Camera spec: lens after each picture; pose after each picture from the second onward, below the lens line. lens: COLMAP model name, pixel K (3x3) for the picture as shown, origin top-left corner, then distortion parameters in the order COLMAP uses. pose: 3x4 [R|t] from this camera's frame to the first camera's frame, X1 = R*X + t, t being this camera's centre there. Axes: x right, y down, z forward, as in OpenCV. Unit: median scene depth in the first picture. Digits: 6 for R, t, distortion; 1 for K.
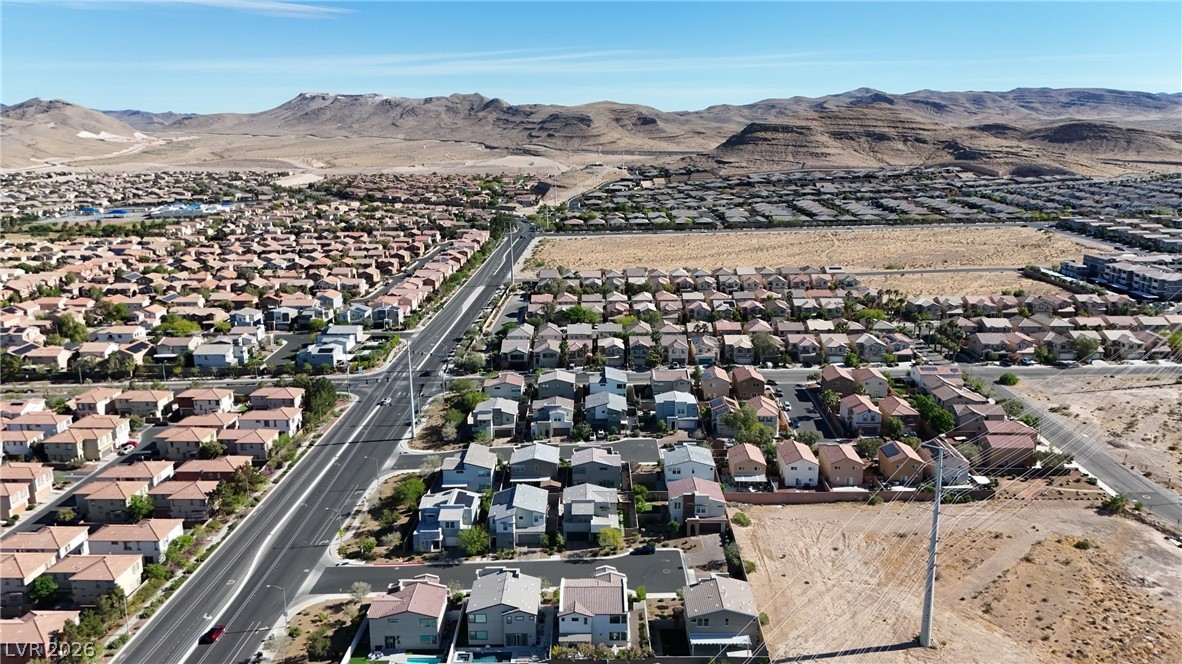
lens RADIAL K [[872.6, 0, 583.6], [0, 872.6, 335.7], [0, 0, 1]] dist [0.070537, -0.059884]
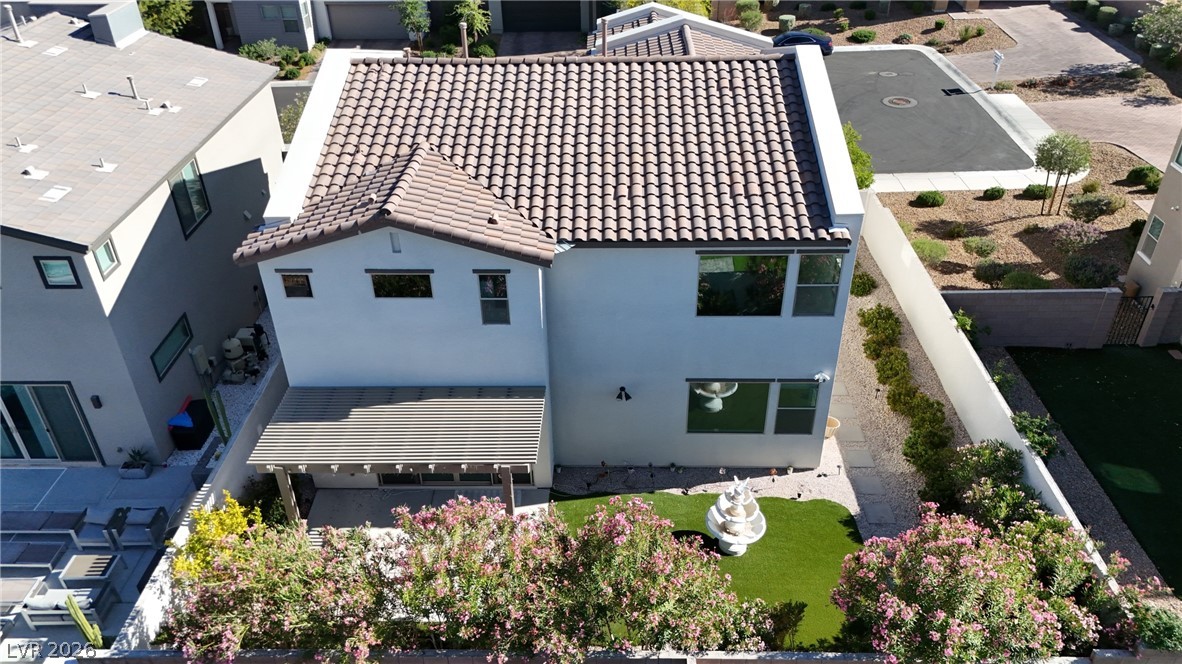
lens RADIAL K [[872.6, 0, 592.2], [0, 872.6, 332.3], [0, 0, 1]] dist [0.070537, -0.059884]
pose [[0.999928, 0.002230, -0.011815, 0.016685], [0.001926, 0.940284, 0.340385, 0.288194], [0.011869, -0.340383, 0.940212, 0.884238]]
